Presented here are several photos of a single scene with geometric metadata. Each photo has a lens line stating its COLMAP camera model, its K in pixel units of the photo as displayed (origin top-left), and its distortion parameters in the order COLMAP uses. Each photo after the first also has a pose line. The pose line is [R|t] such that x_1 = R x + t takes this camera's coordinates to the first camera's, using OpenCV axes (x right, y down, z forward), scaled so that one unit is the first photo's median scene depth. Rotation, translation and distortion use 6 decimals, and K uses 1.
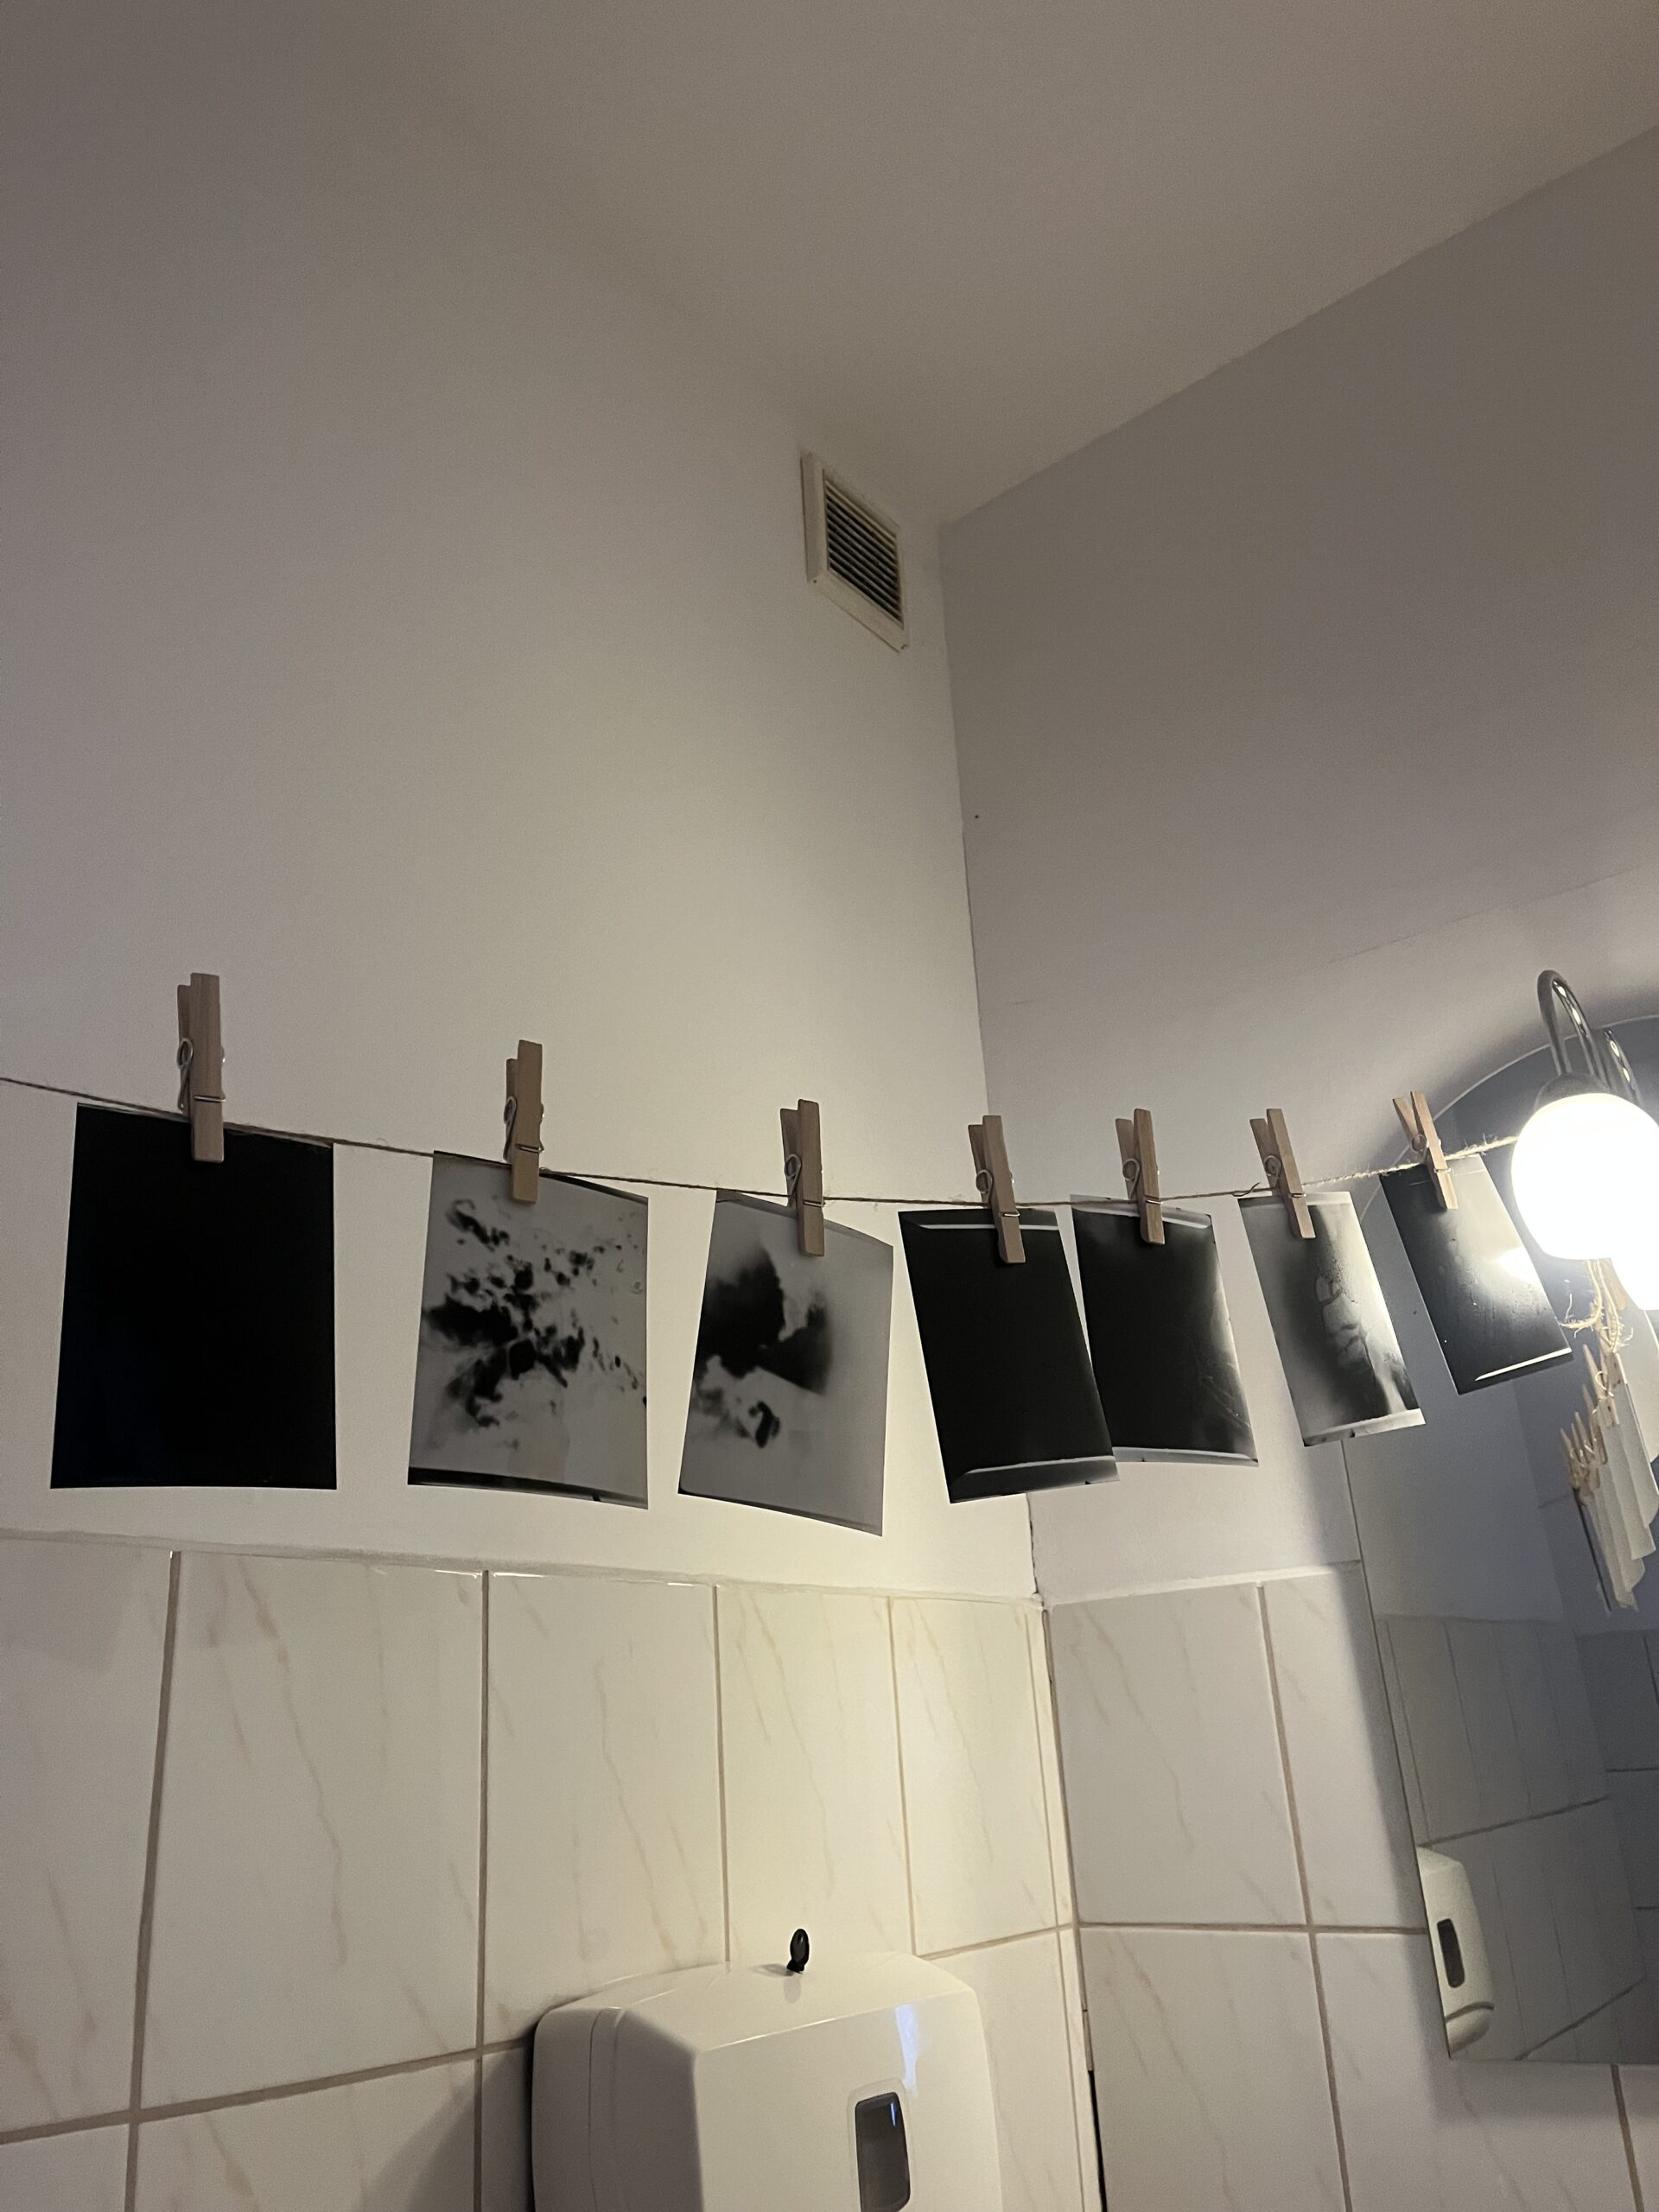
lens RADIAL K [[1663.3, 0, 829.5], [0, 1663.3, 1106.0], [0, 0, 1]] dist [0.053636, -0.000130]
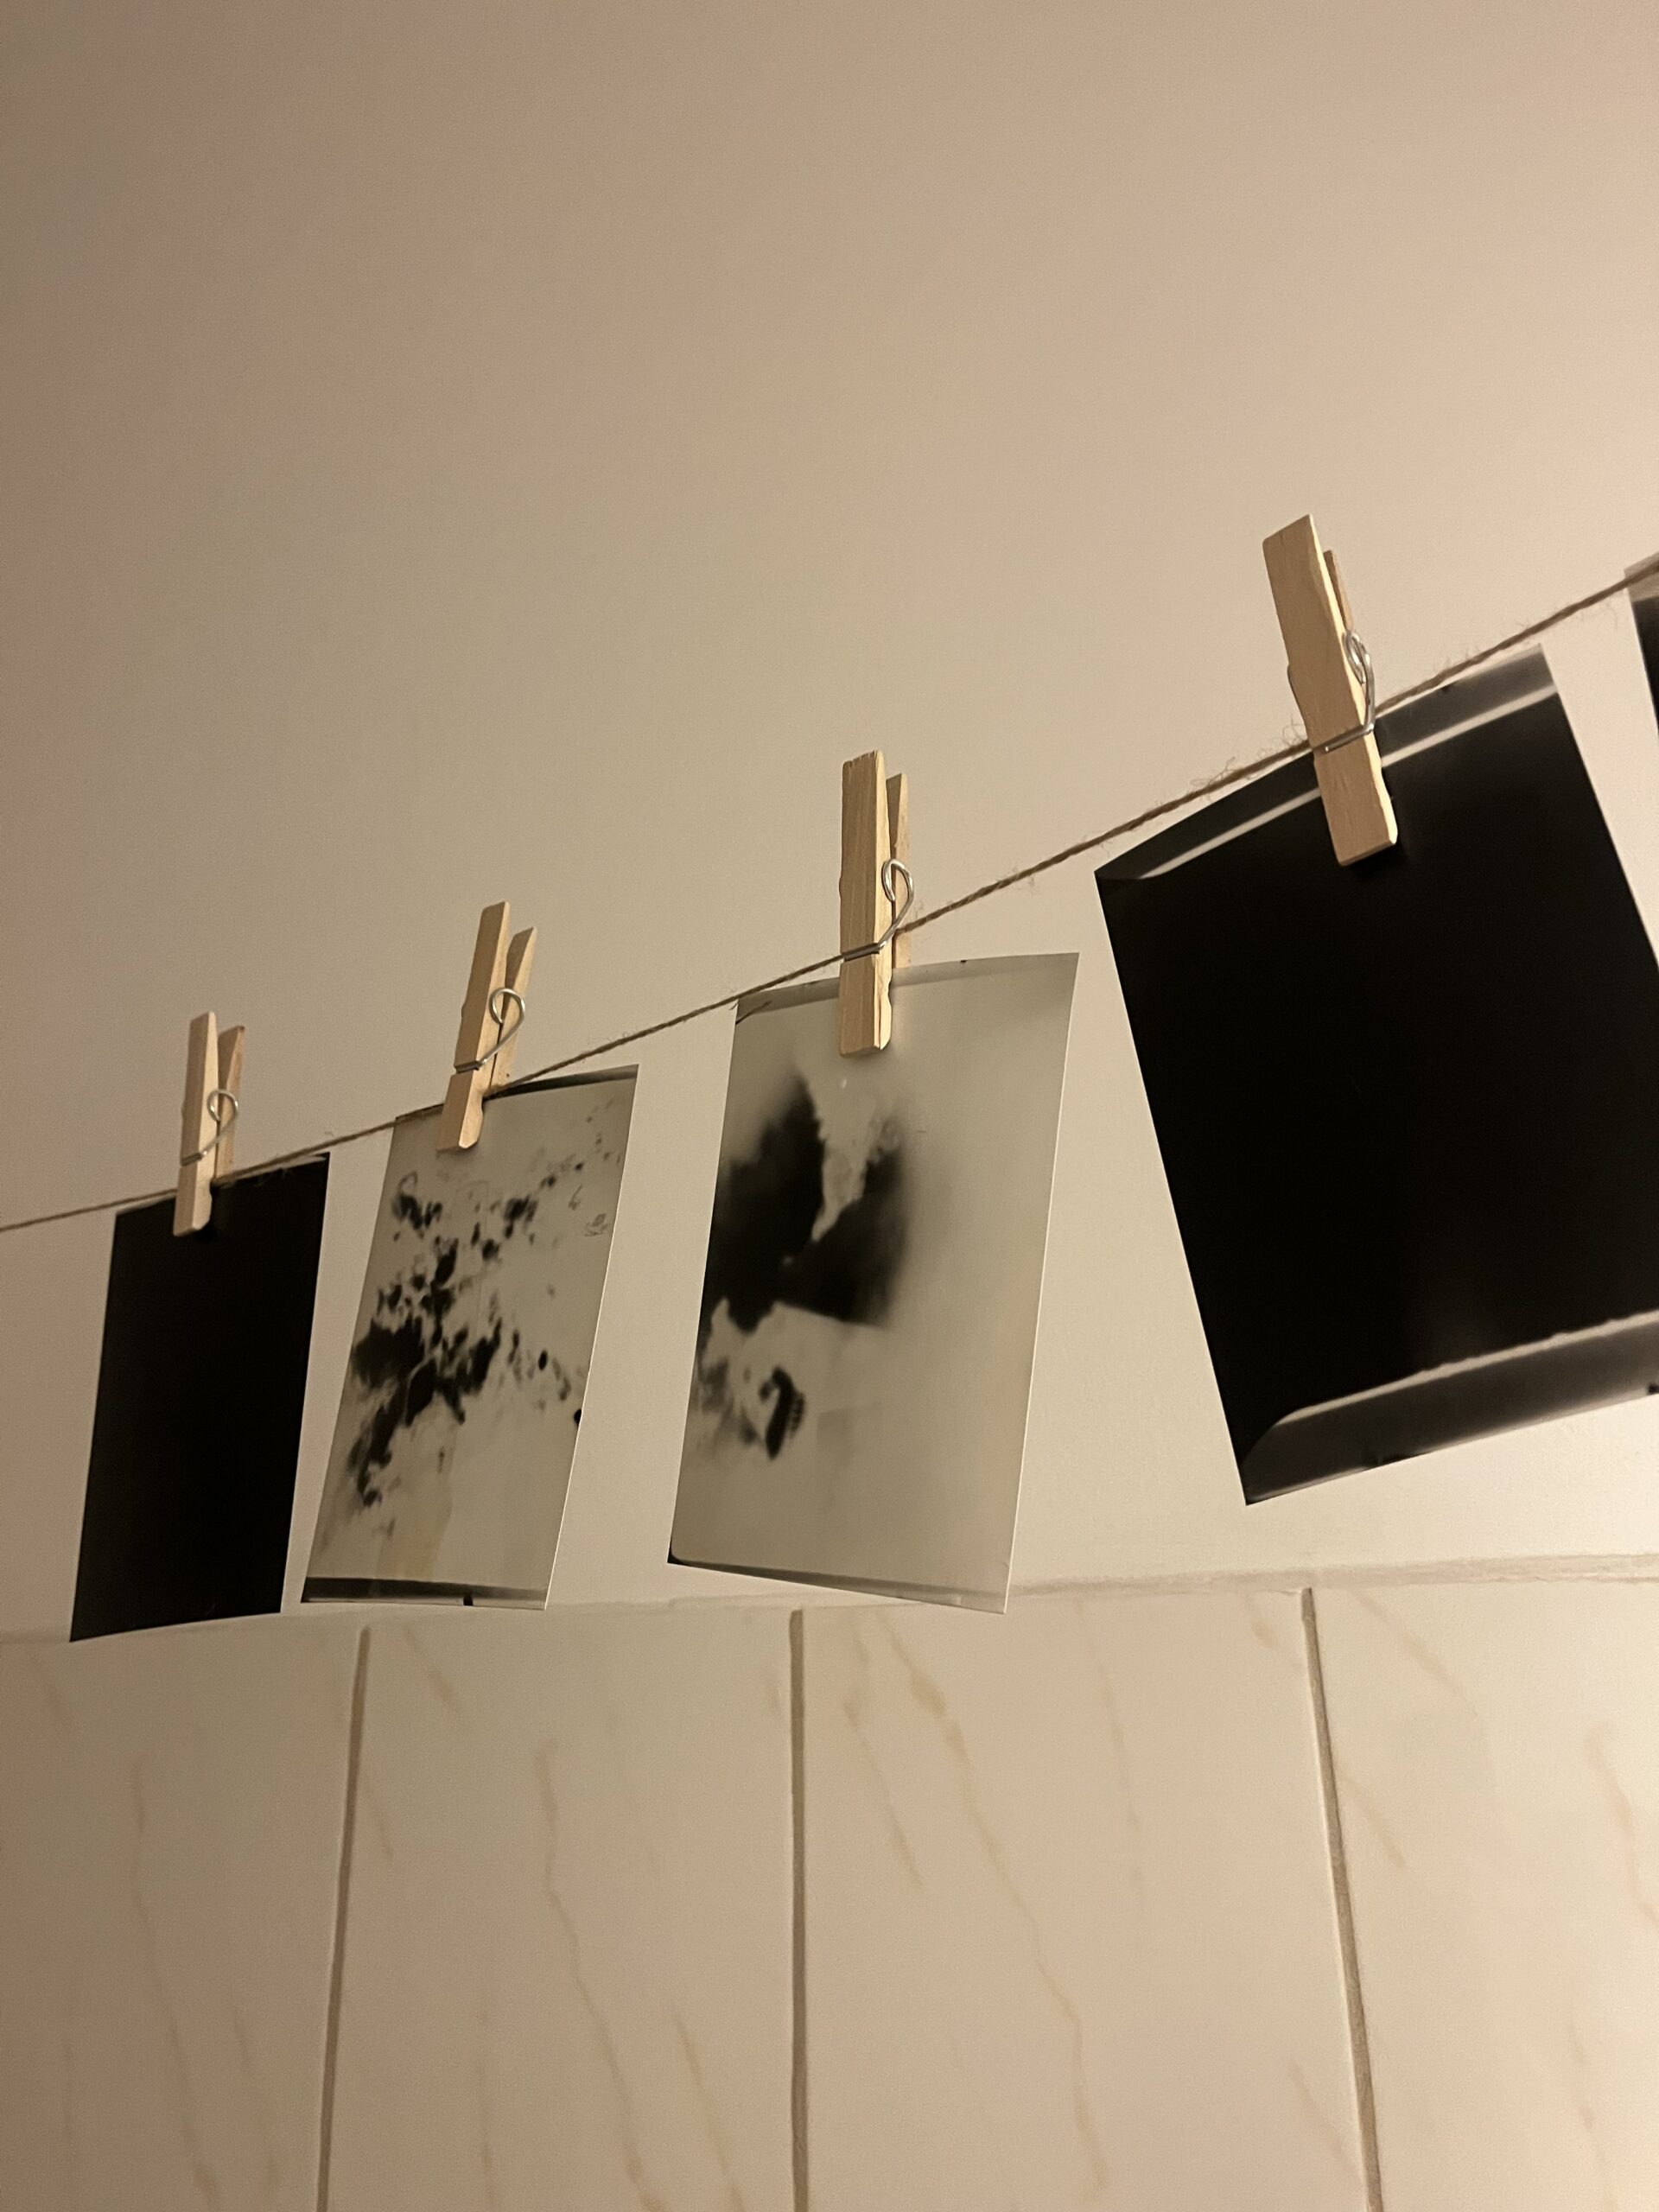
lens RADIAL K [[1765.2, 0, 829.3], [0, 1765.2, 1057.1], [0, 0, 1]] dist [0.006058, 0.002595]
pose [[0.336981, -0.291049, -0.895396, 0.516372], [0.351301, 0.921207, -0.167227, 0.195606], [0.873517, -0.258201, 0.412675, 0.853036]]
